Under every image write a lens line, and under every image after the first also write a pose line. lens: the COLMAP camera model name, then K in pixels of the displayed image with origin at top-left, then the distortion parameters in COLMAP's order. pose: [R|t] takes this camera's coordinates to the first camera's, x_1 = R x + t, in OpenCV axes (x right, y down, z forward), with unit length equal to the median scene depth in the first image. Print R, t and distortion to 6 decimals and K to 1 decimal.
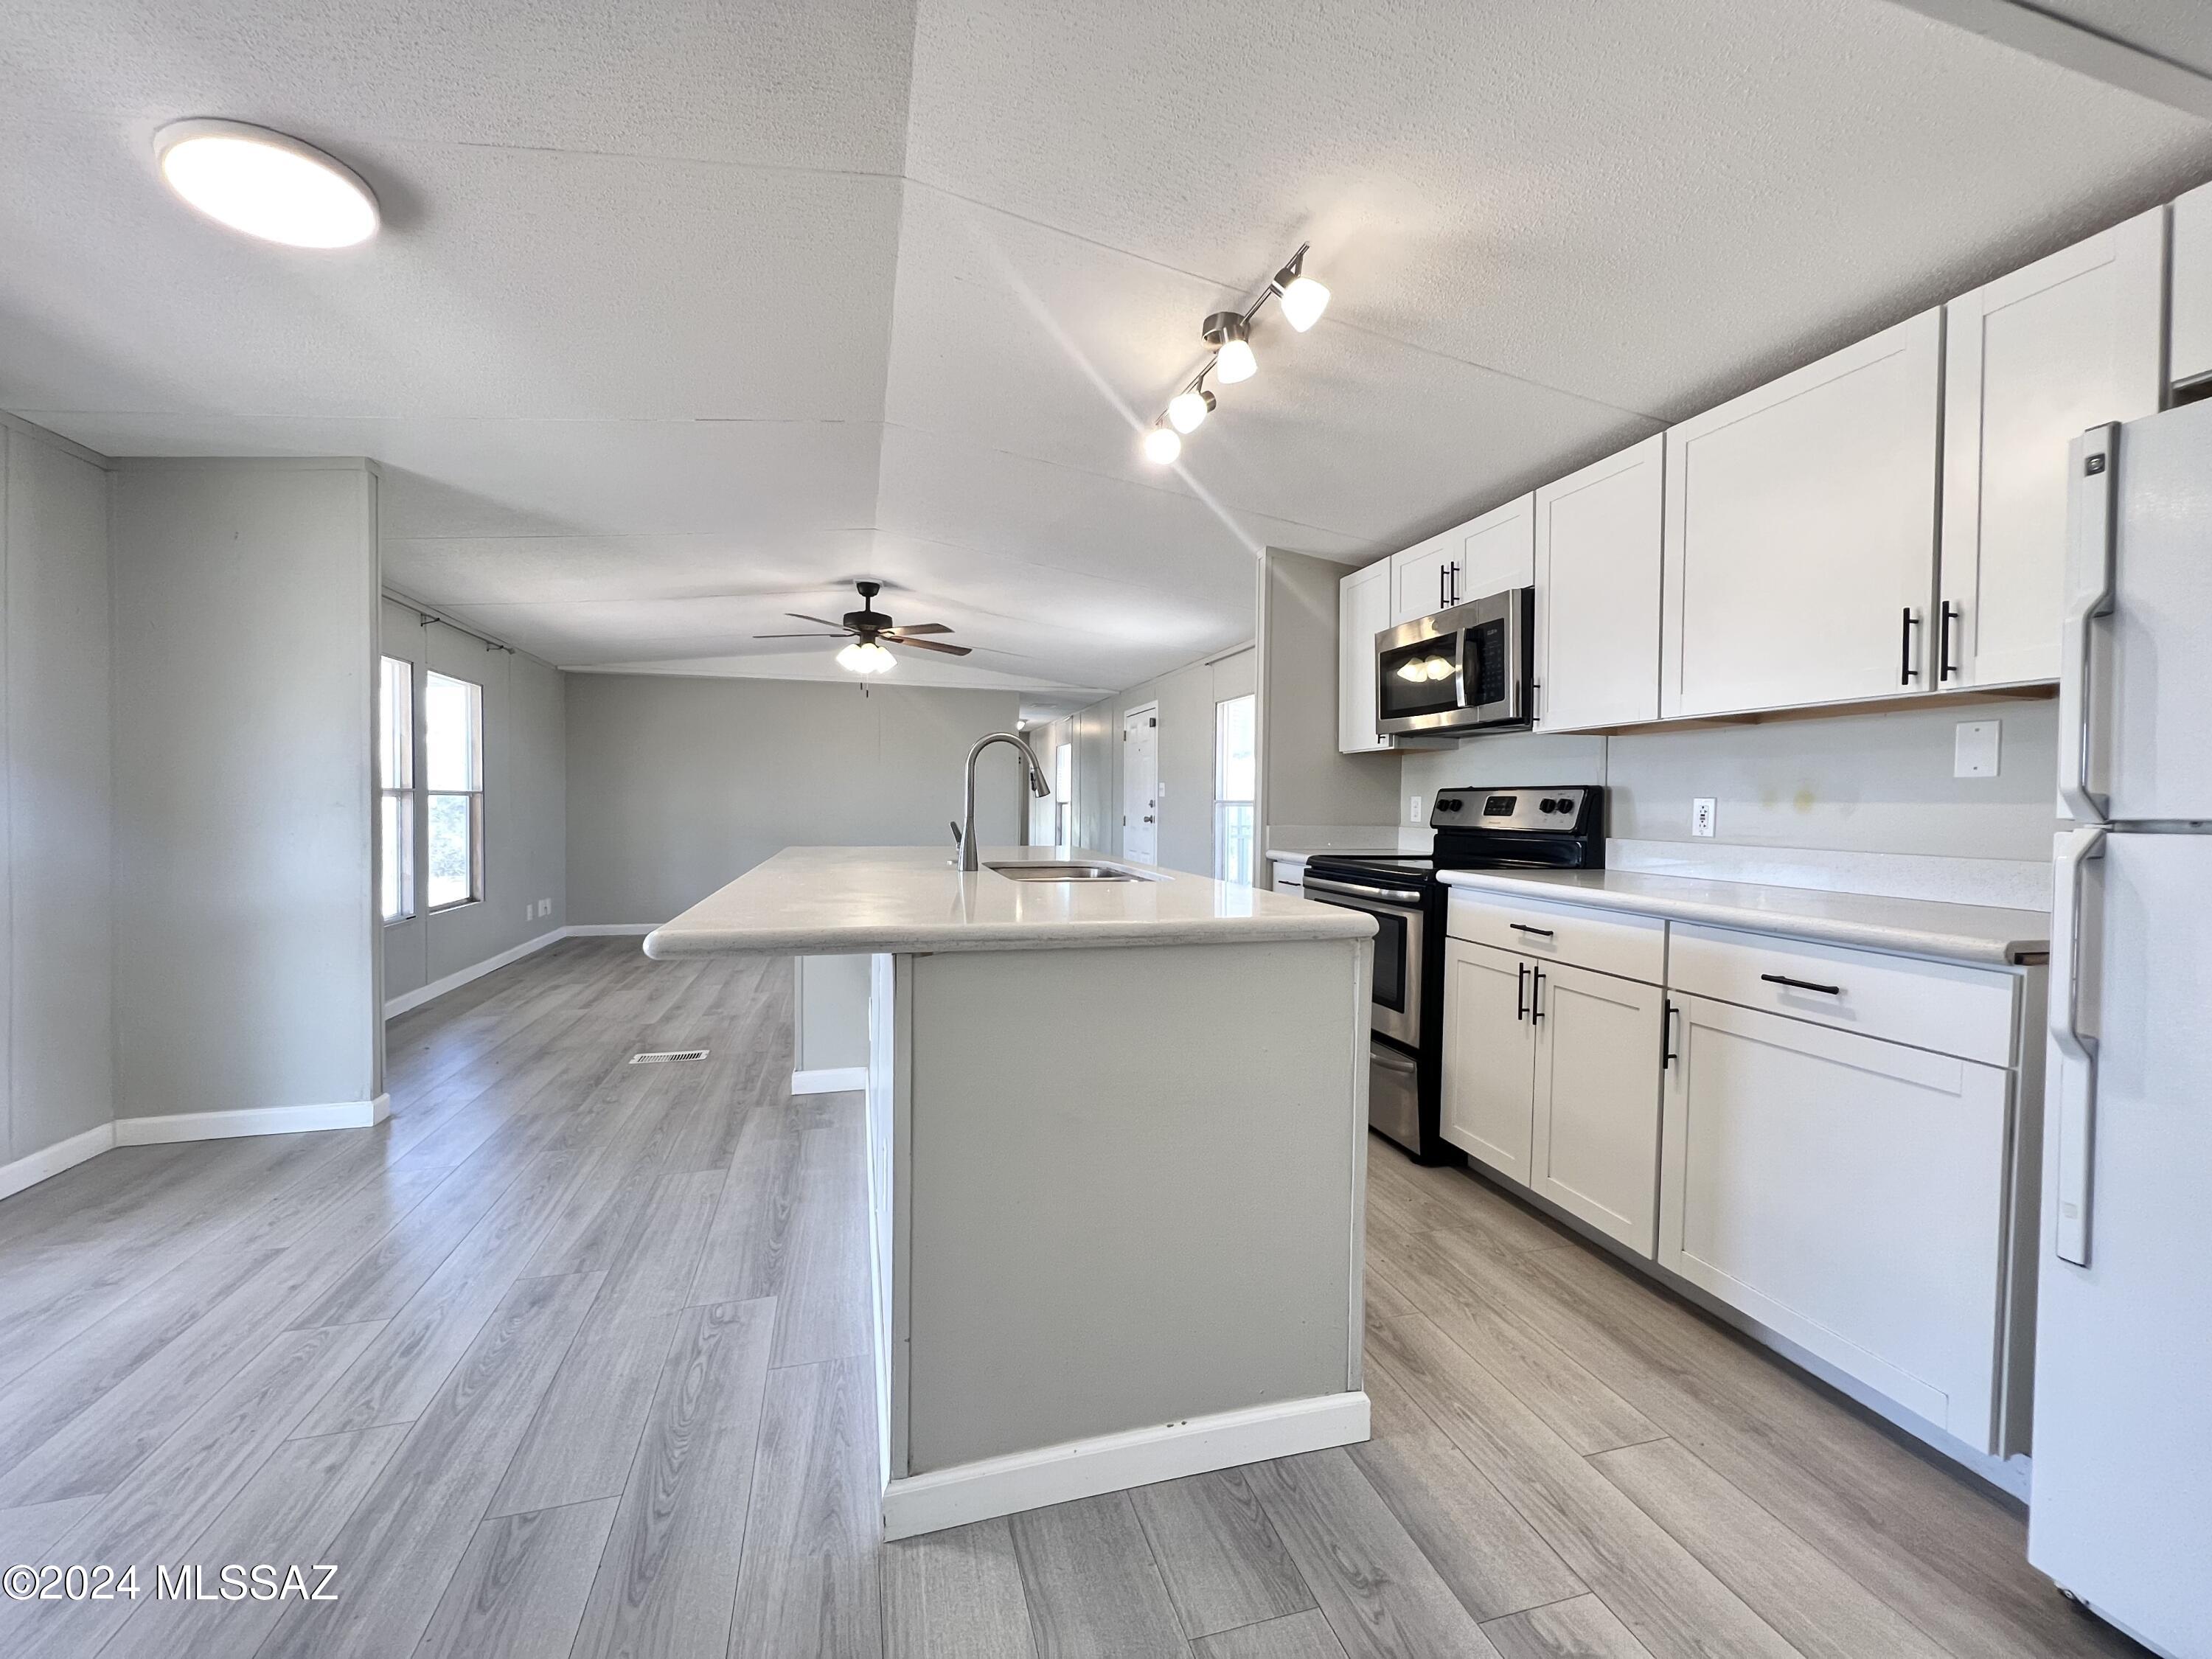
lens RADIAL K [[892.7, 0, 1106.0], [0, 892.7, 829.5], [0, 0, 1]] dist [-0.000137, 0.000228]
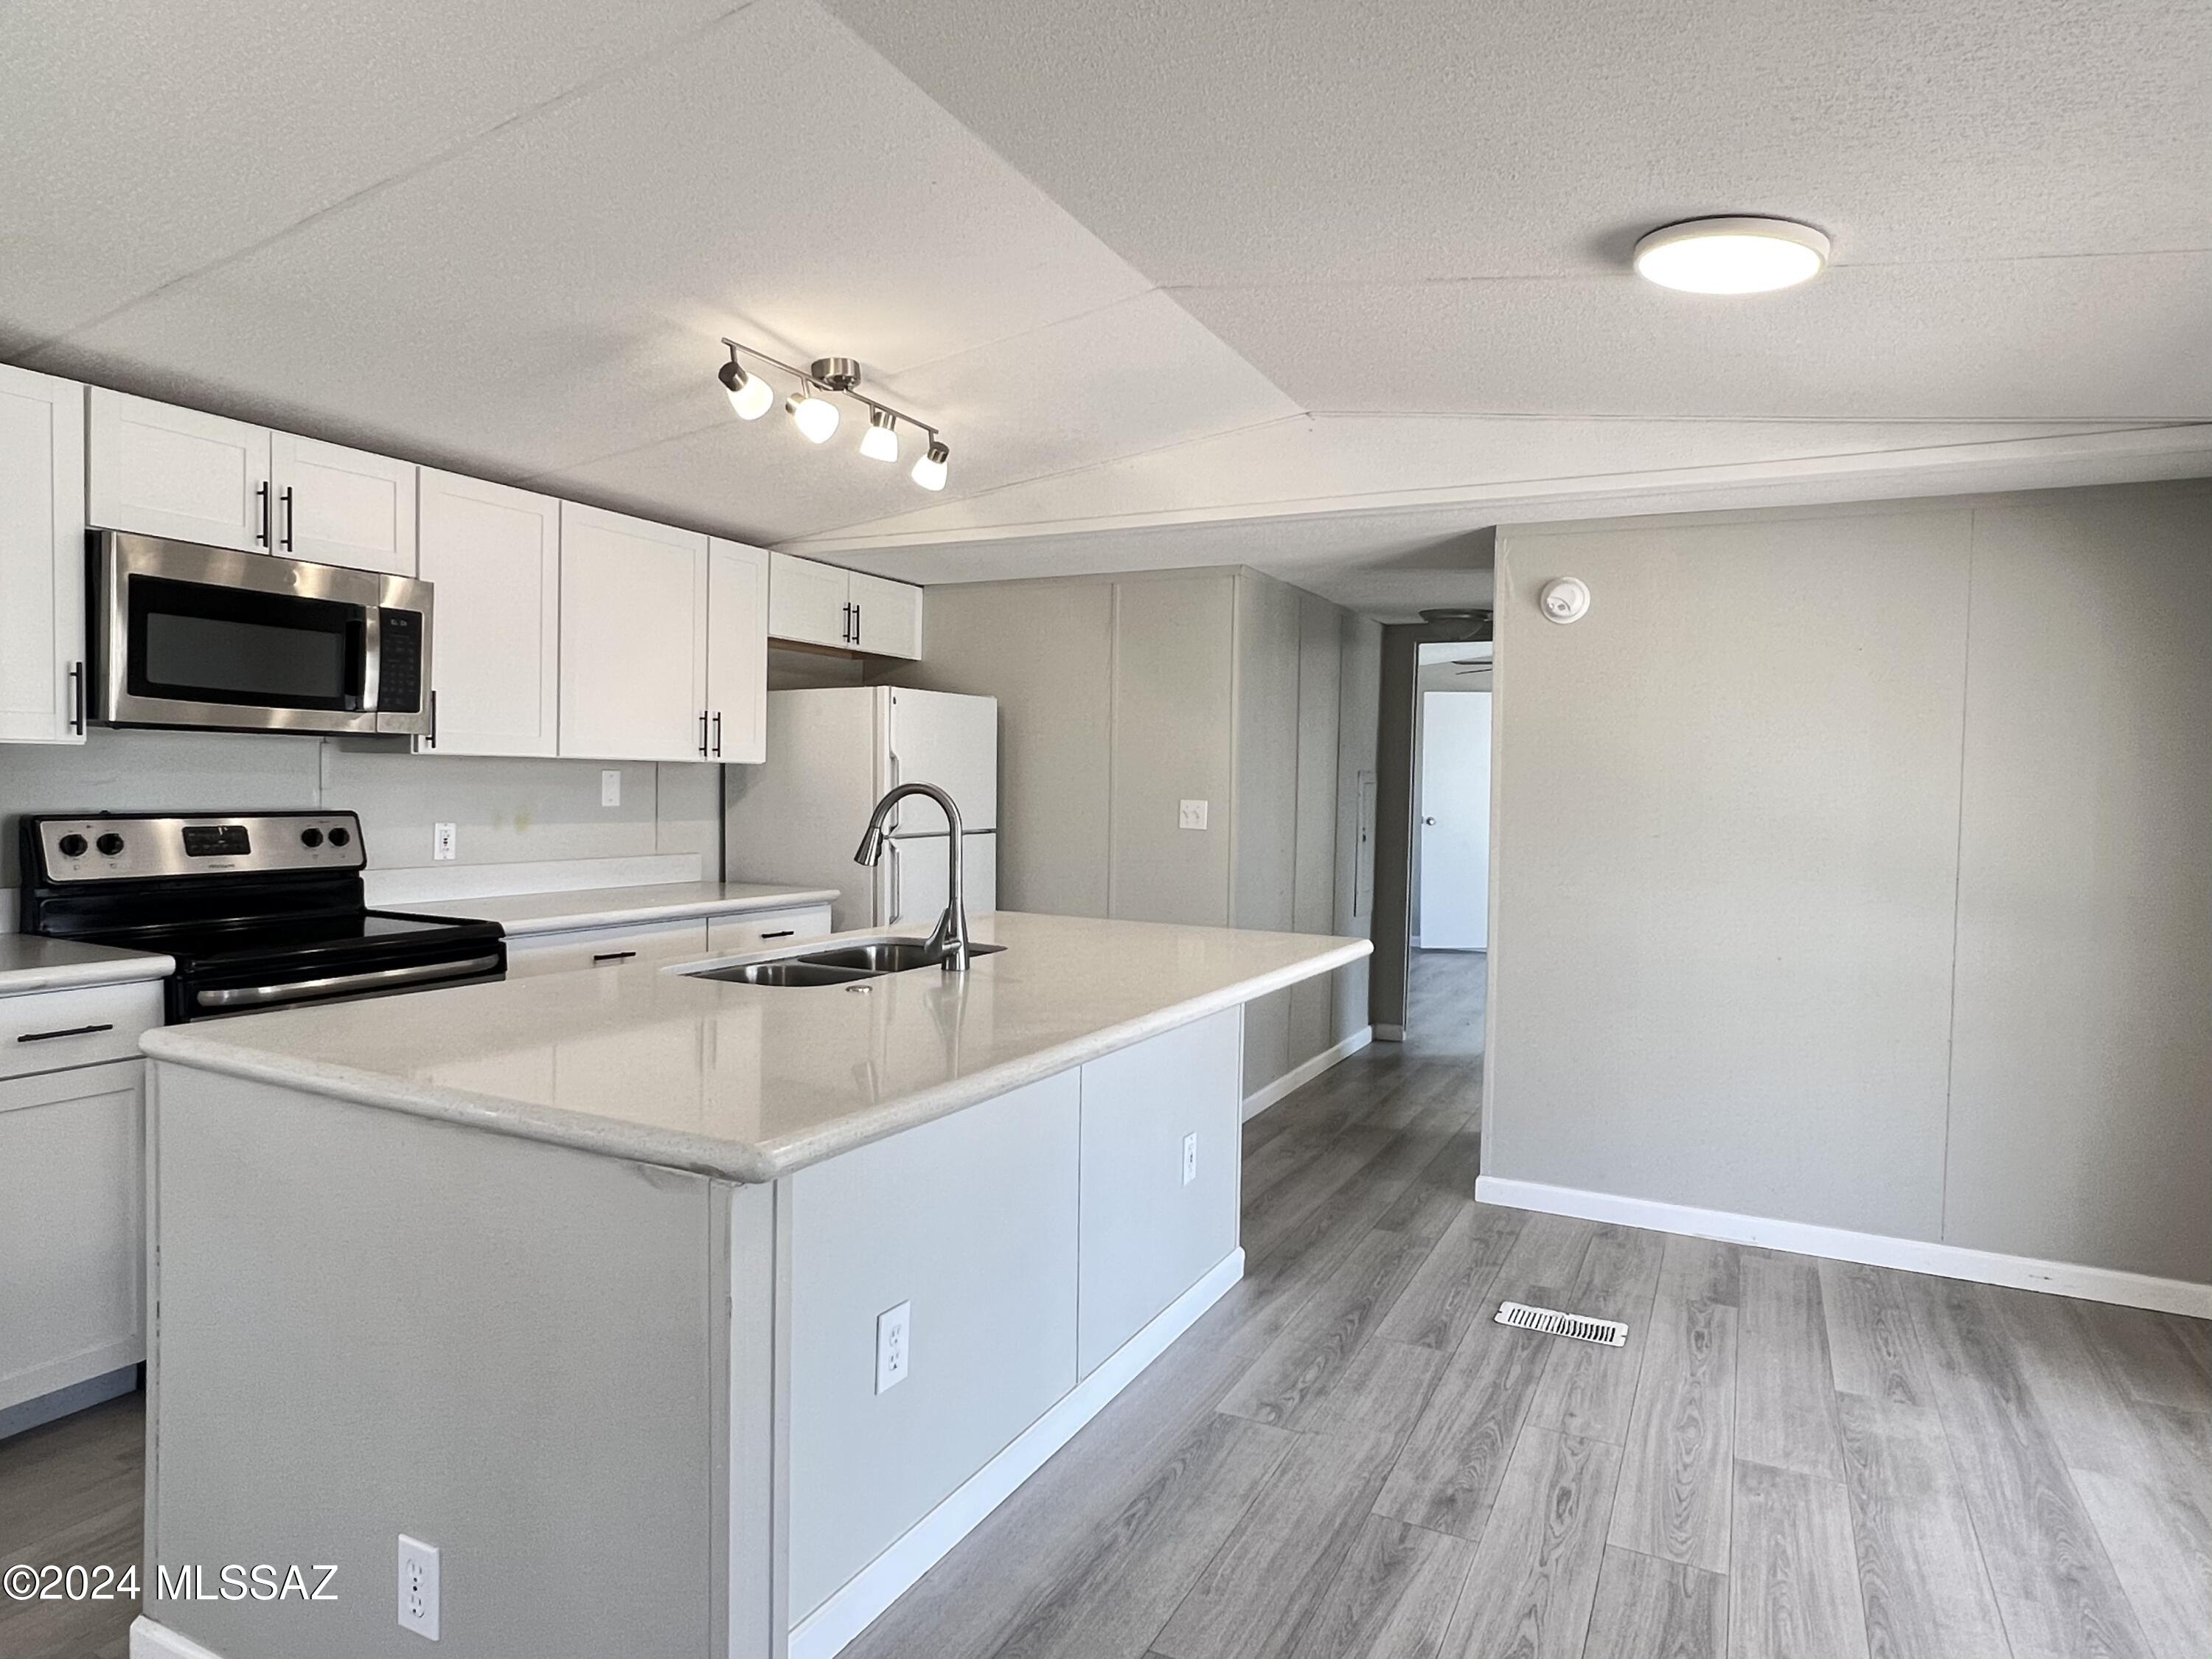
lens RADIAL K [[1267.5, 0, 1106.0], [0, 1267.5, 829.5], [0, 0, 1]] dist [0.000101, -0.000131]
pose [[-0.736793, -0.051270, 0.674172, -1.200909], [-0.009025, 0.997778, 0.066017, -0.177797], [-0.676058, 0.042556, -0.735618, 2.119150]]
